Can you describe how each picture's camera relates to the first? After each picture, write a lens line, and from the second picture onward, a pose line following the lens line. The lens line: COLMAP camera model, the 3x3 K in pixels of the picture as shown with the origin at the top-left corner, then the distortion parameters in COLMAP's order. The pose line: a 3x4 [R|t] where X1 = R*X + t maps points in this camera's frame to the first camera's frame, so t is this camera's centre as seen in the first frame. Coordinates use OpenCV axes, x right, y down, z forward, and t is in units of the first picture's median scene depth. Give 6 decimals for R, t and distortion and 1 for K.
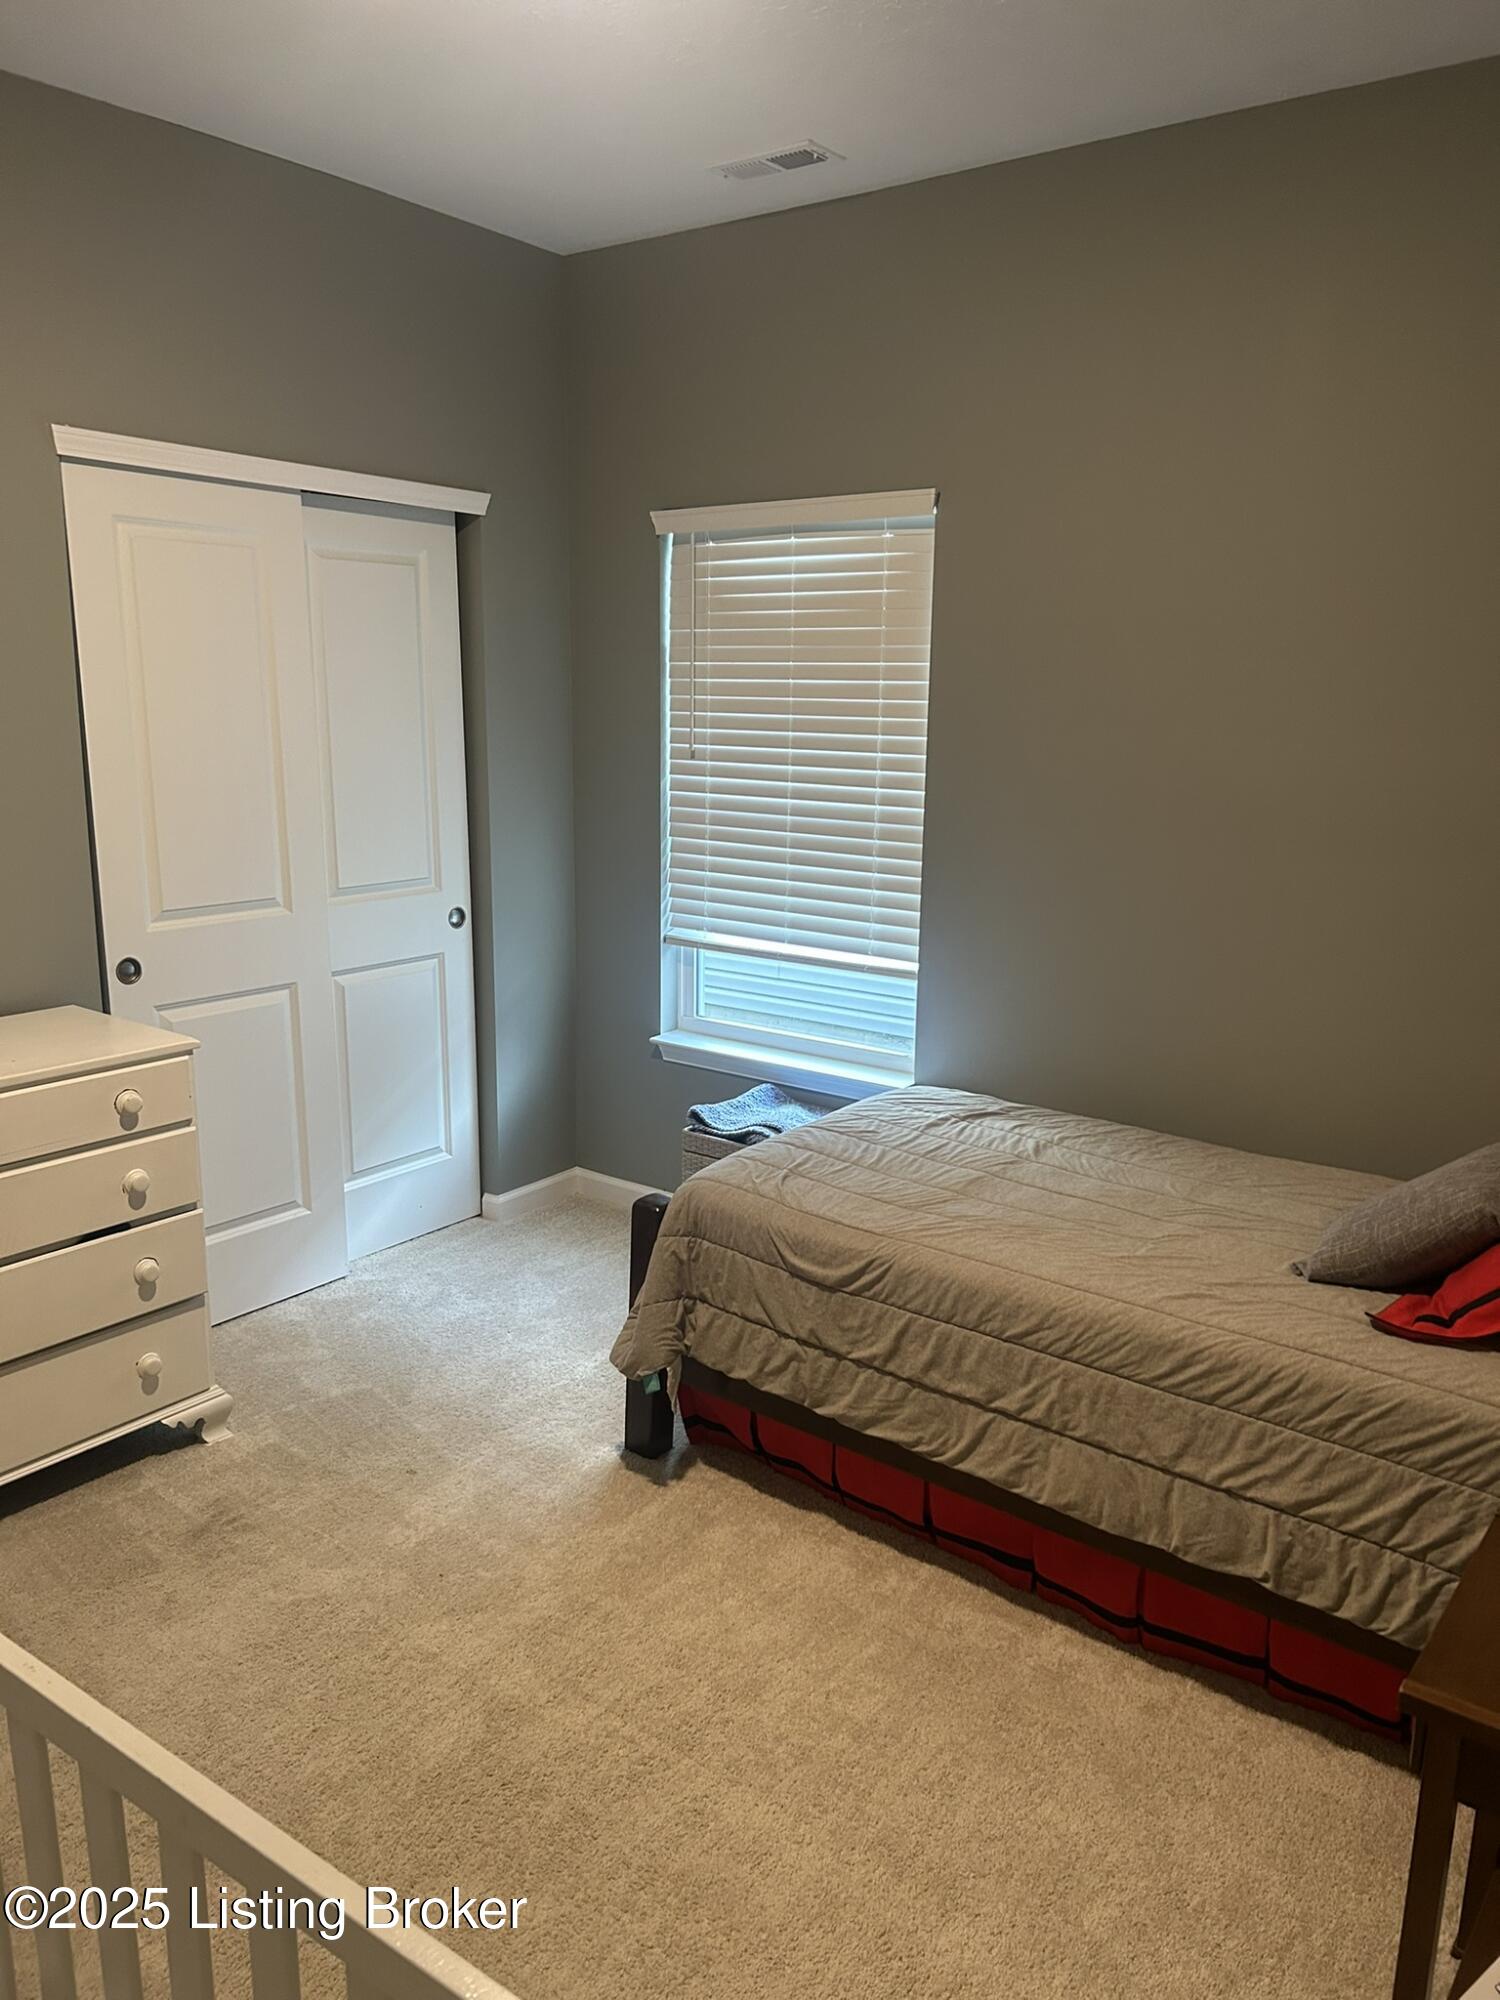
lens RADIAL K [[1508.3, 0, 748.0], [0, 1508.3, 1006.8], [0, 0, 1]] dist [0.044474, -0.051342]
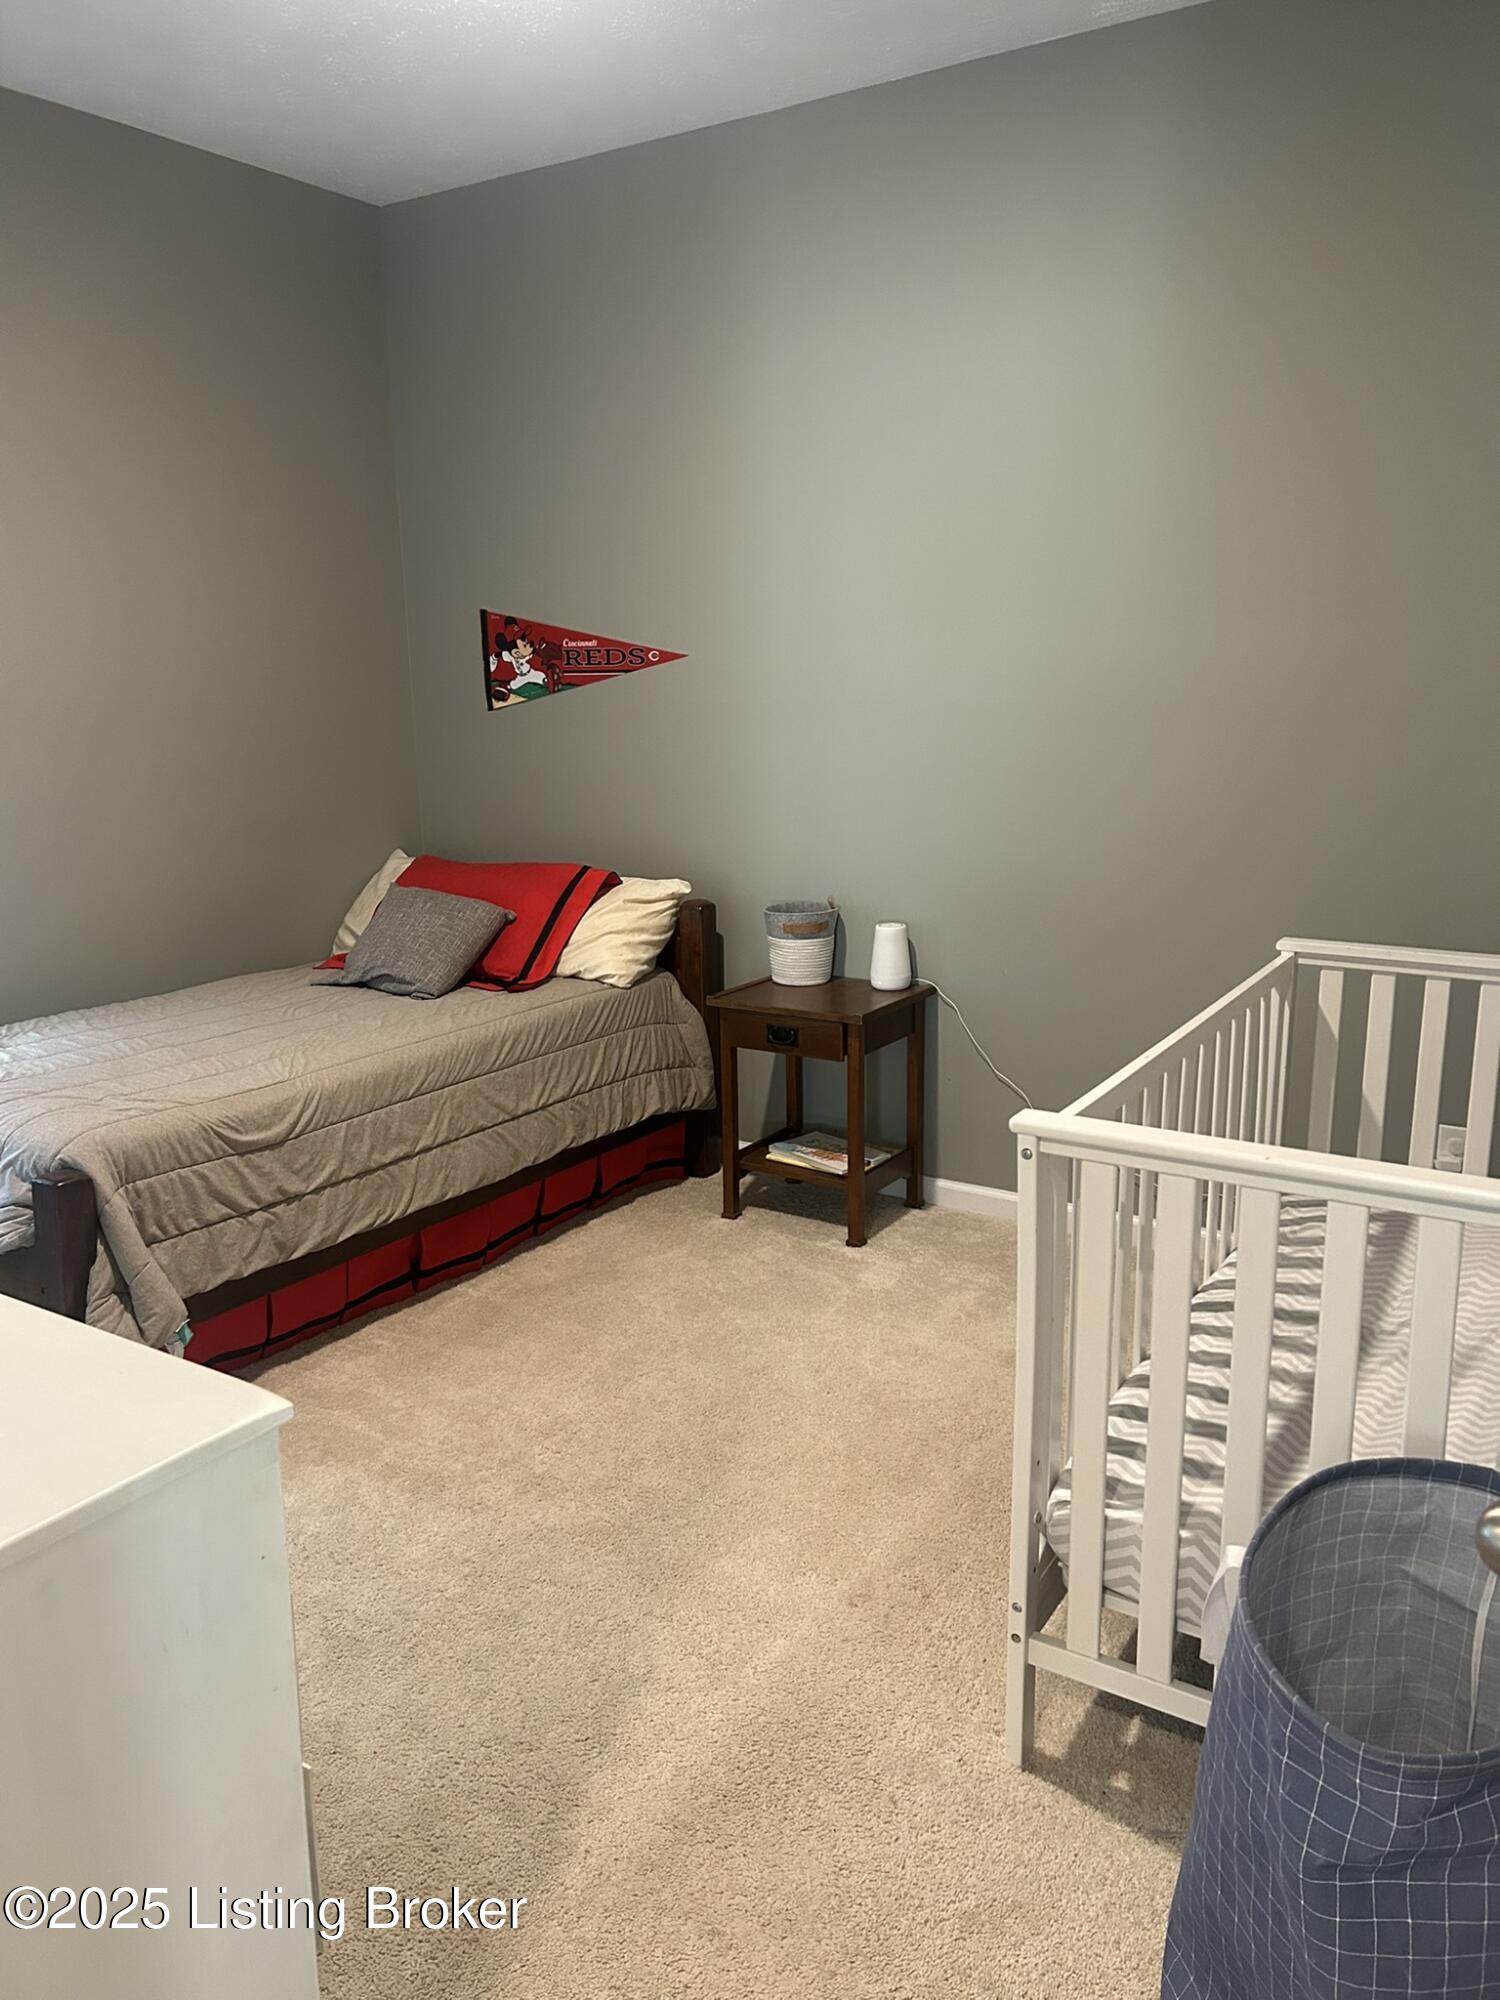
lens RADIAL K [[1508.3, 0, 746.6], [0, 1508.3, 985.5], [0, 0, 1]] dist [0.044474, -0.051342]
pose [[-0.069737, -0.231372, 0.970363, -1.037522], [0.215062, 0.946370, 0.241107, -0.116269], [-0.974107, 0.225503, -0.016238, 0.687303]]
